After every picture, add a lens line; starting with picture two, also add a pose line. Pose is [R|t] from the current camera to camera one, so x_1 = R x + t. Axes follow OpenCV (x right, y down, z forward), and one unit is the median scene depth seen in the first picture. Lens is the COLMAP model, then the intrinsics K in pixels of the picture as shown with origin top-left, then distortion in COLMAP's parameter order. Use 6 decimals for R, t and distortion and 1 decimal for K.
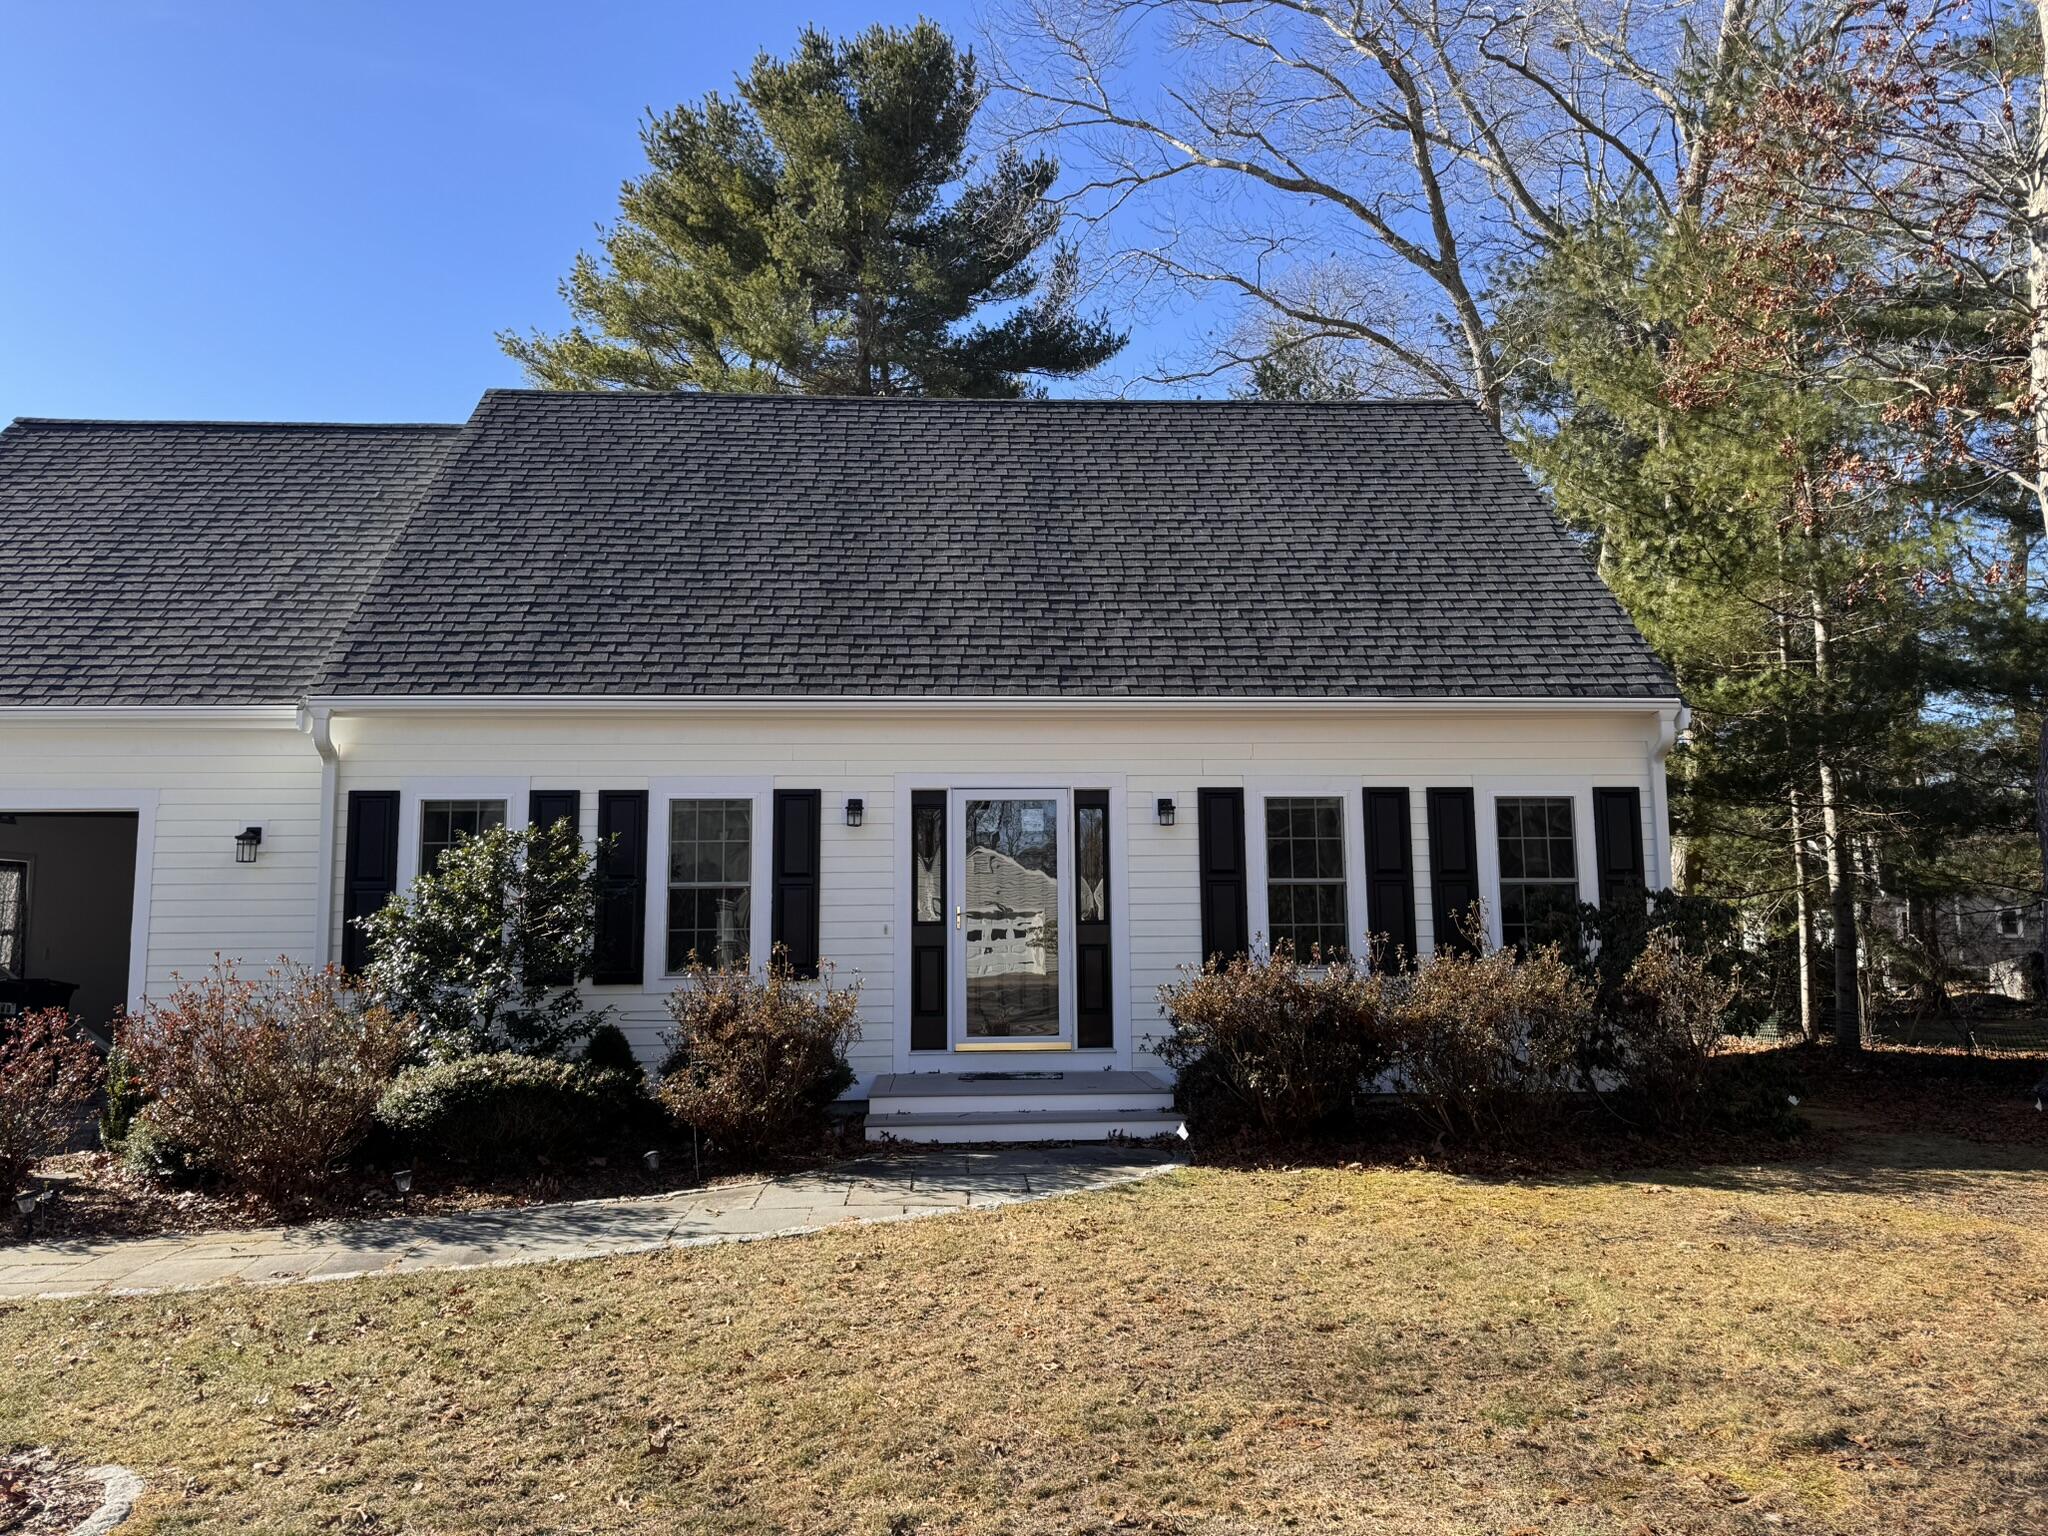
lens RADIAL K [[1430.9, 0, 1019.8], [0, 1430.9, 766.2], [0, 0, 1]] dist [0.026952, -0.027783]
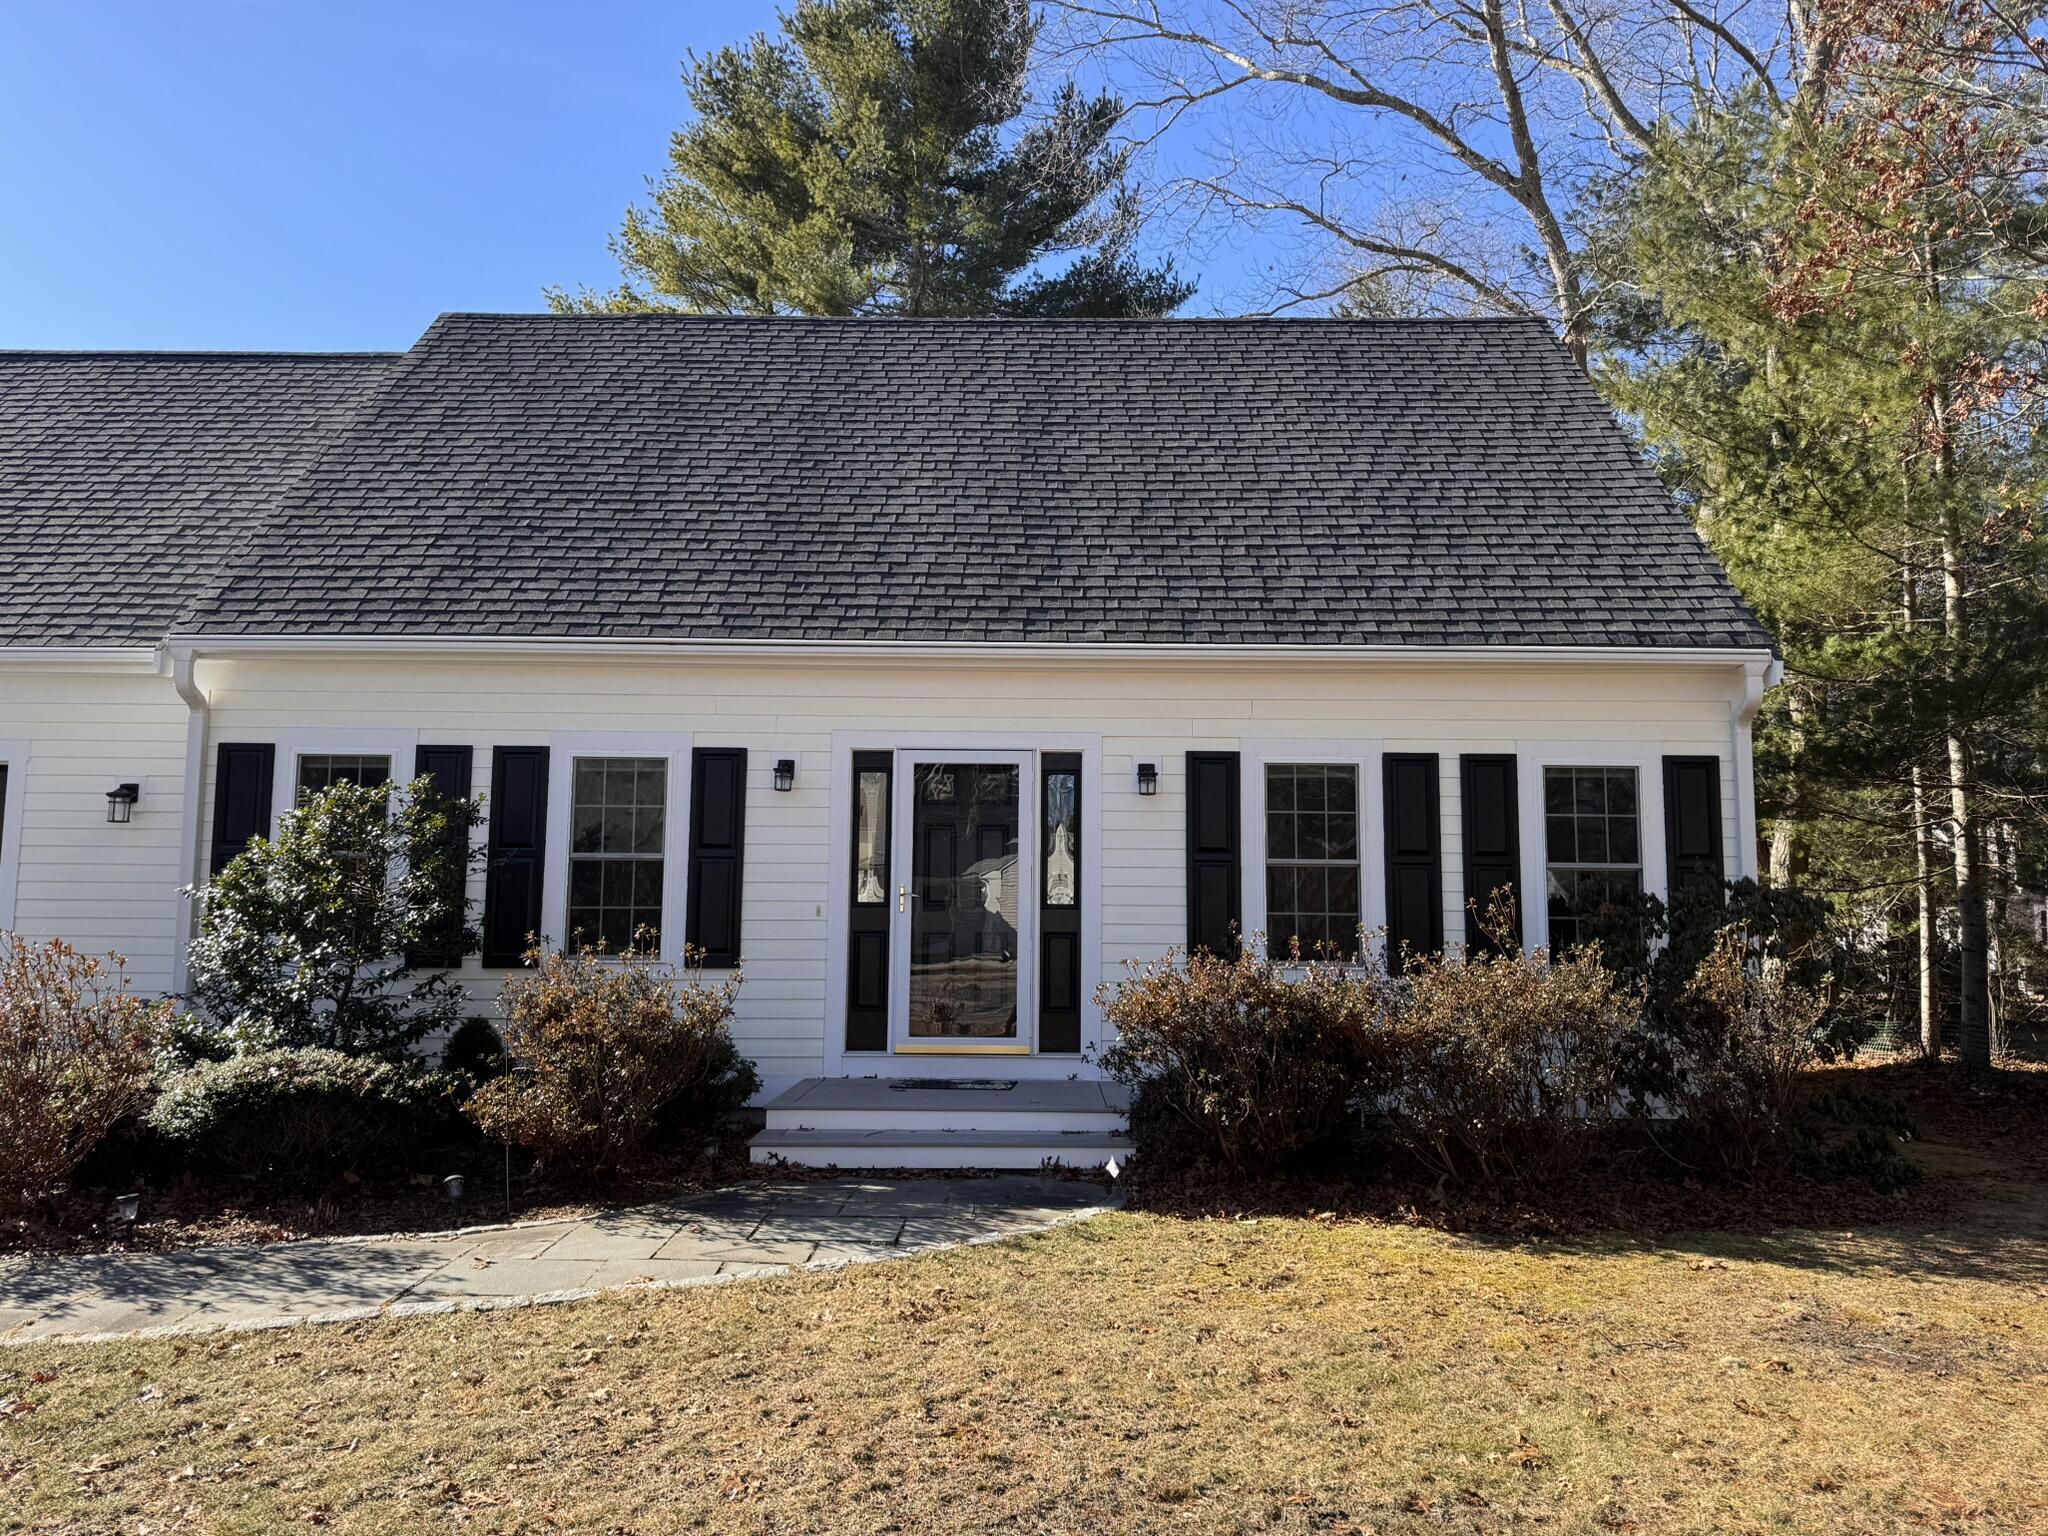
lens RADIAL K [[1430.9, 0, 1027.2], [0, 1430.9, 768.0], [0, 0, 1]] dist [0.026952, -0.027783]
pose [[0.997866, 0.011350, -0.064294, 0.079863], [-0.010493, 0.999852, 0.013646, 0.013726], [0.064439, -0.012942, 0.997838, 0.134681]]
